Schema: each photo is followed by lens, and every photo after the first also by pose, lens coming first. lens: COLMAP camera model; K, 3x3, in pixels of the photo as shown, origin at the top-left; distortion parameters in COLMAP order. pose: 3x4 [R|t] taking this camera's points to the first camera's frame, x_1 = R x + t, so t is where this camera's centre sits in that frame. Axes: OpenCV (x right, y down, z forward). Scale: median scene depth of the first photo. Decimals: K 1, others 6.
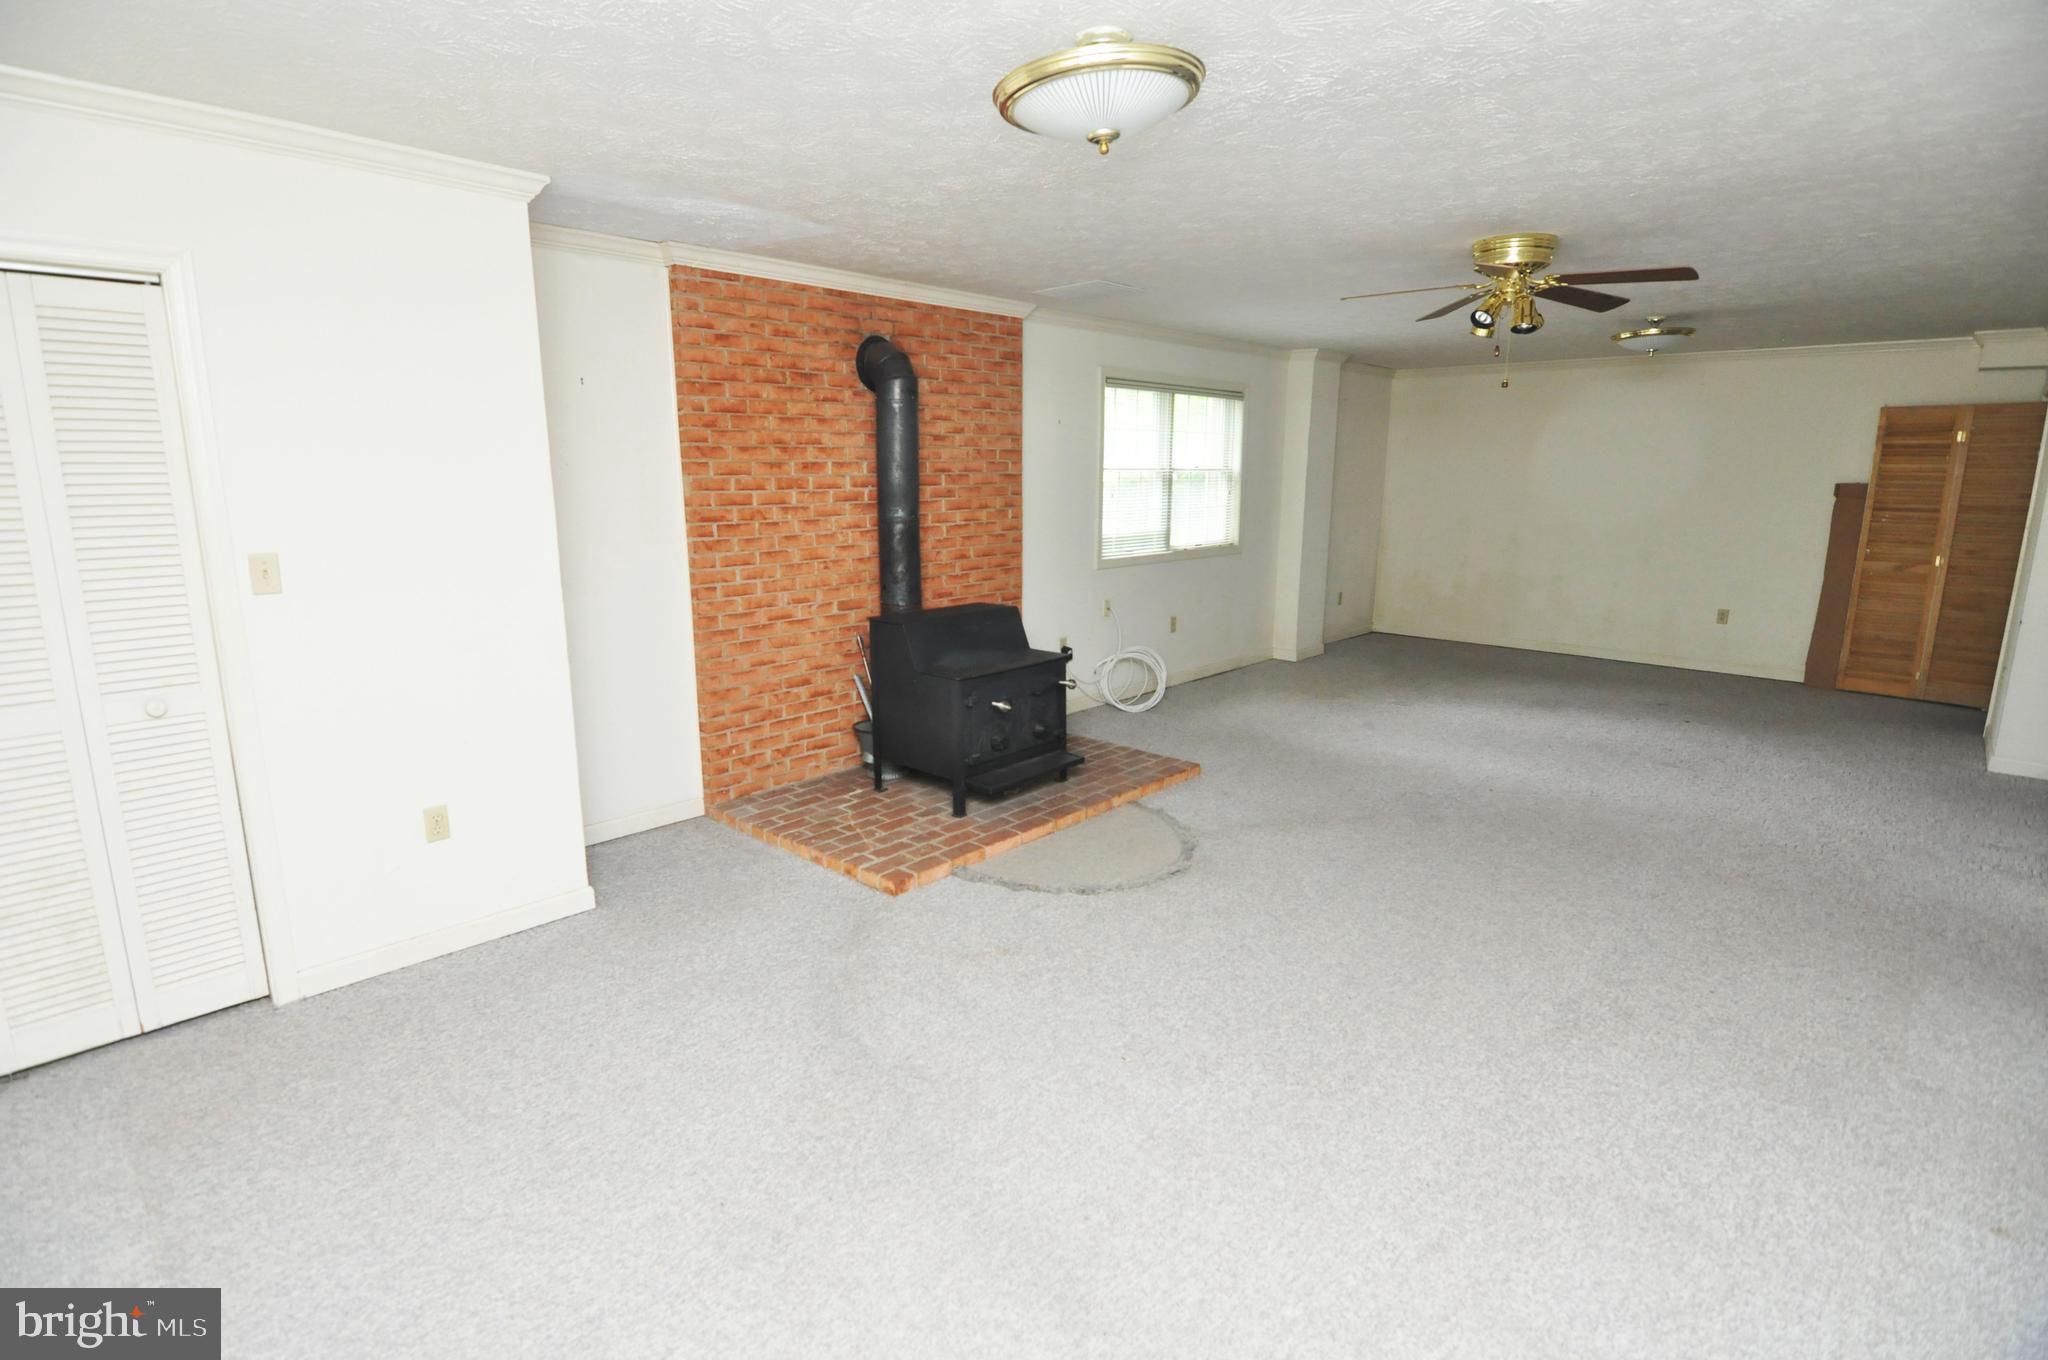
lens RADIAL K [[1005.5, 0, 1025.2], [0, 1005.5, 657.2], [0, 0, 1]] dist [0.011606, 0.000327]
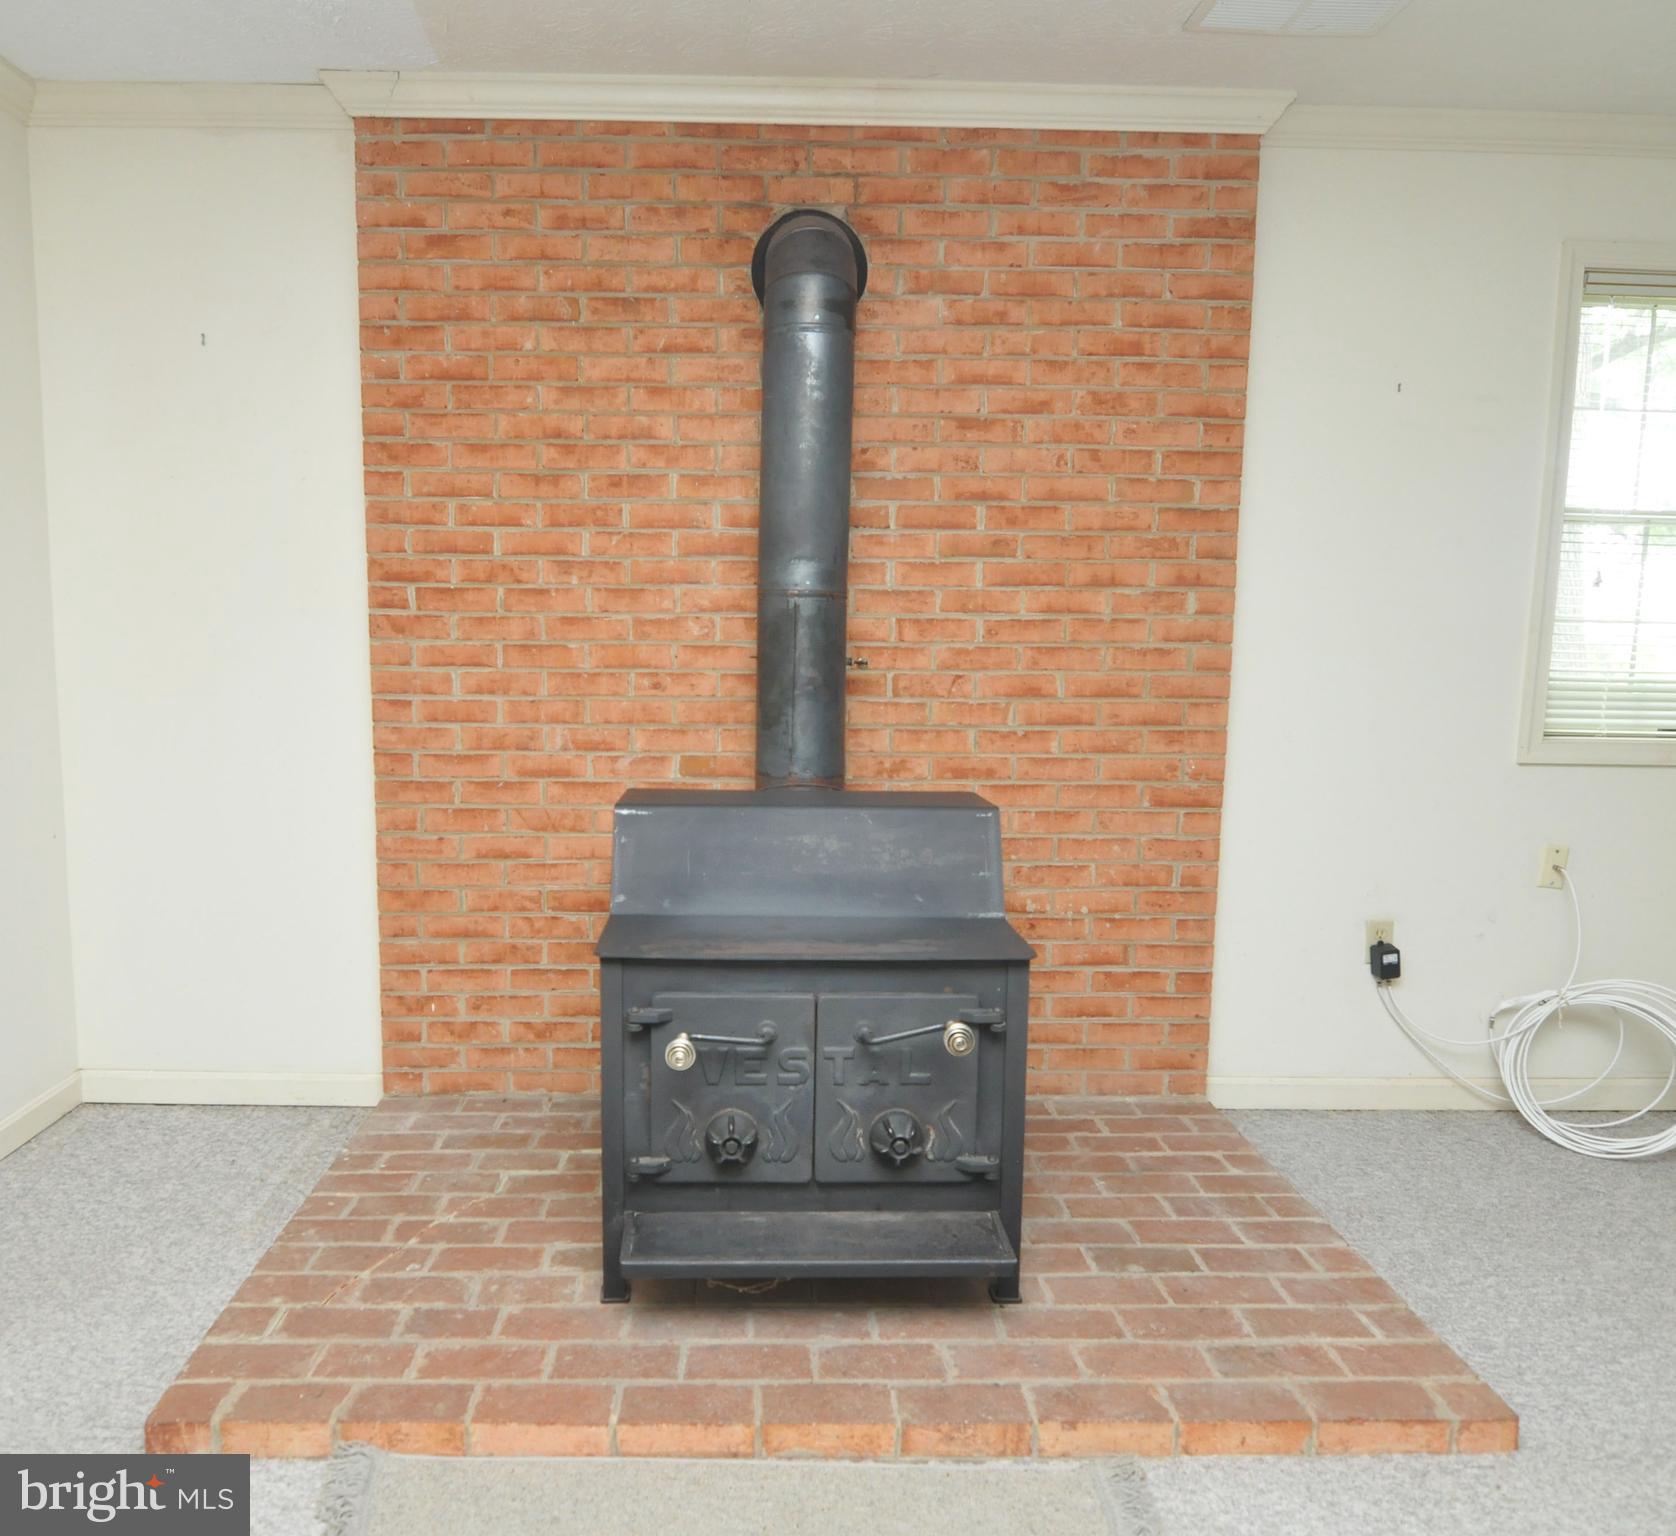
lens RADIAL K [[1207.0, 0, 755.7], [0, 1207.0, 778.1], [0, 0, 1]] dist [-0.003290, -0.004007]
pose [[0.690305, 0.094383, -0.717336, 0.281792], [-0.146149, 0.989207, -0.010487, -0.046456], [0.708604, 0.112077, 0.696648, 0.646084]]
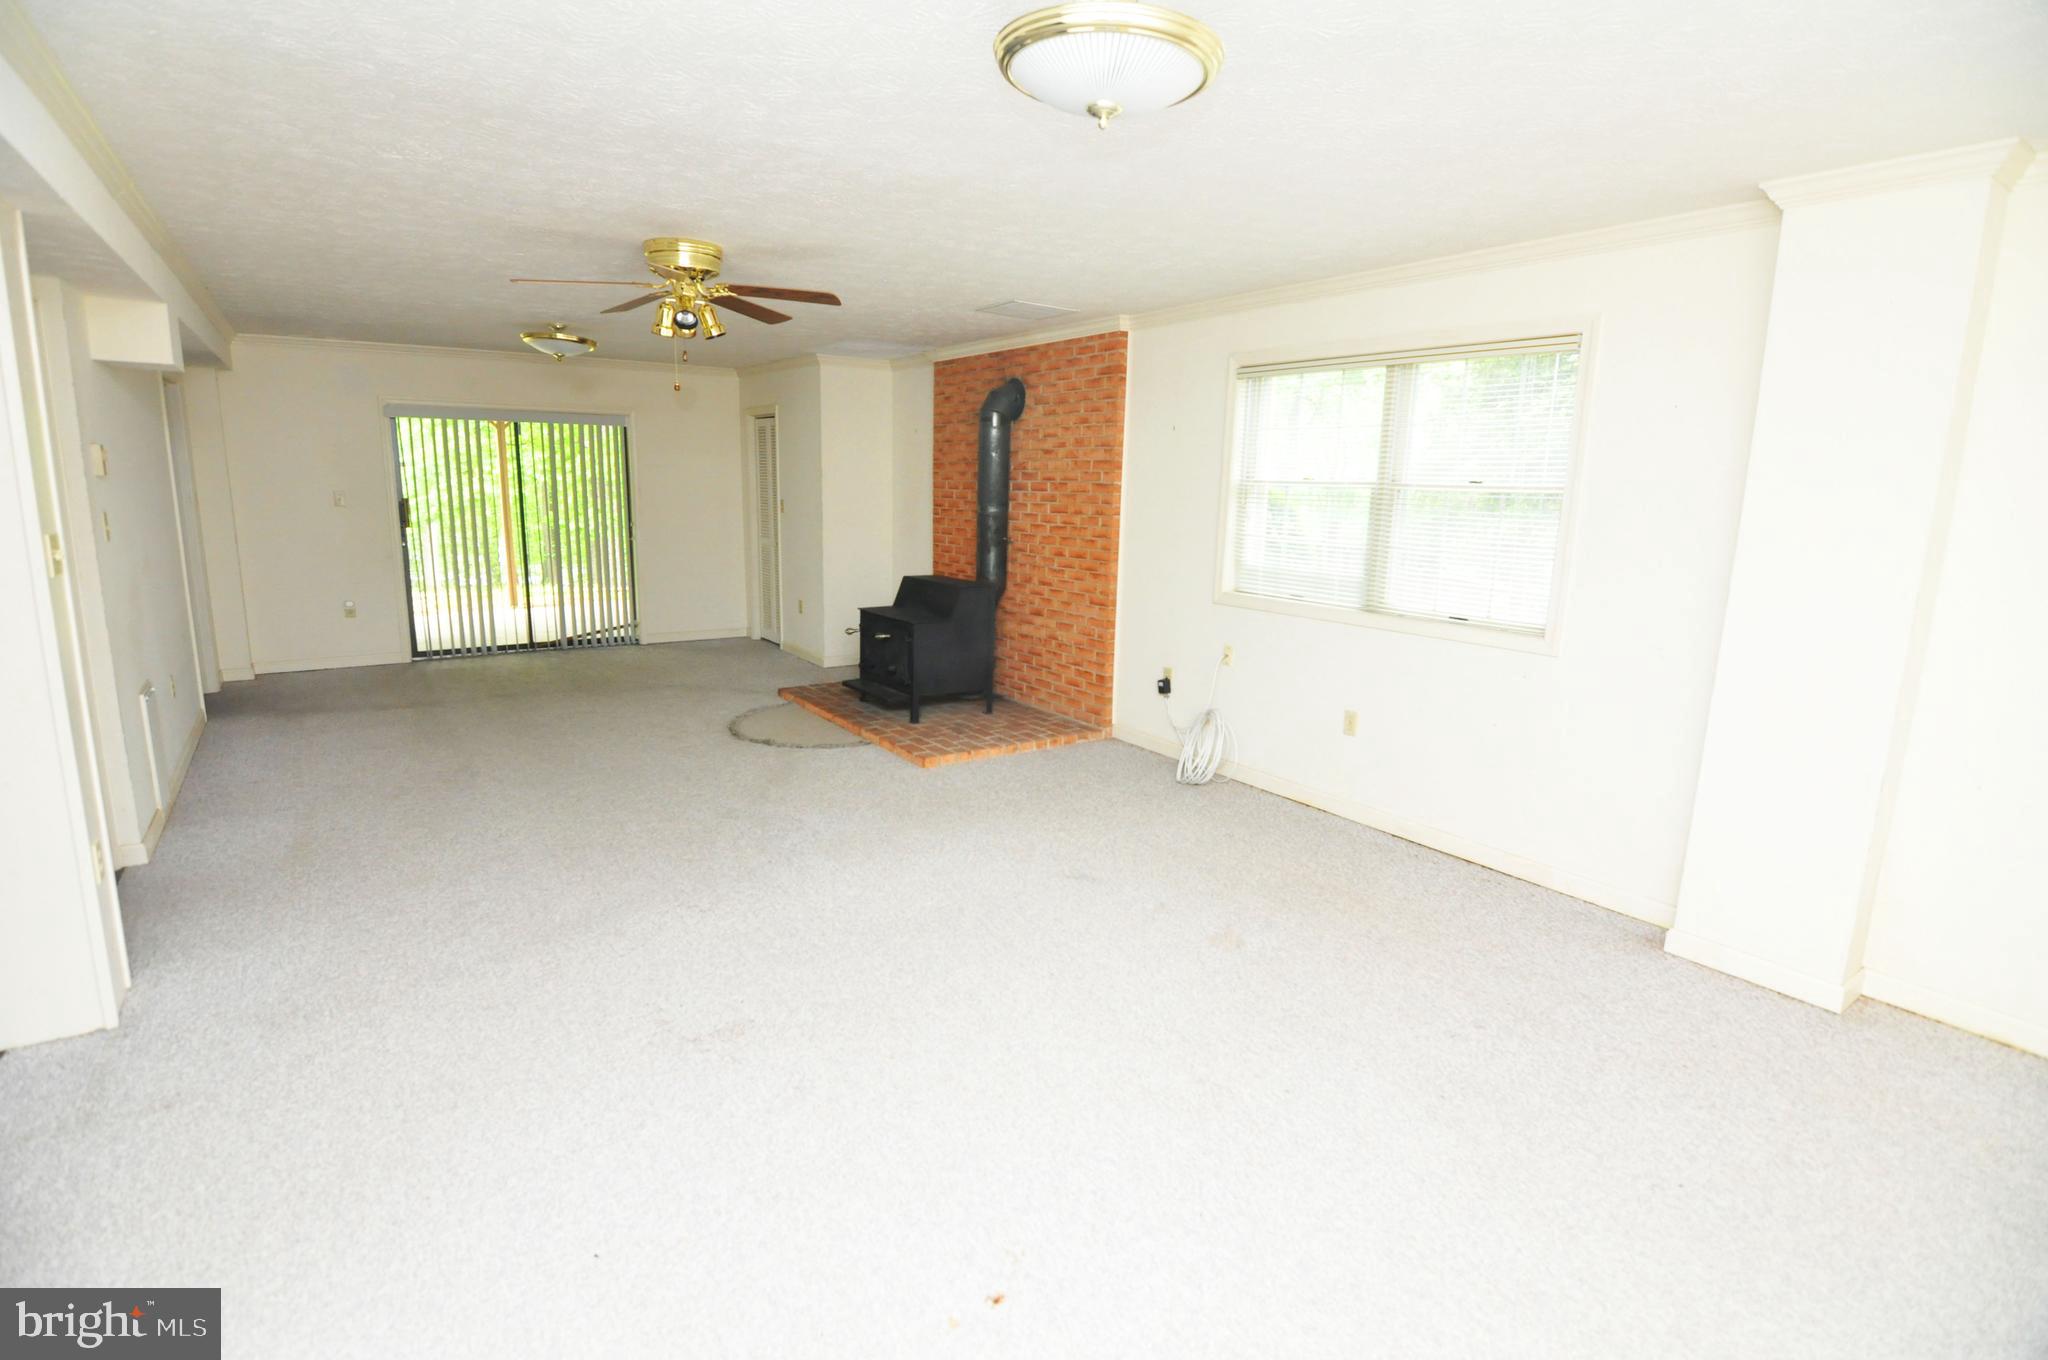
lens RADIAL K [[987.0, 0, 1006.0], [0, 987.0, 666.2], [0, 0, 1]] dist [-0.004254, -0.008081]
pose [[-0.227288, 0.172659, -0.958399, 1.242272], [-0.204750, 0.953685, 0.220367, -0.252322], [0.952060, 0.246319, -0.181409, 1.388406]]
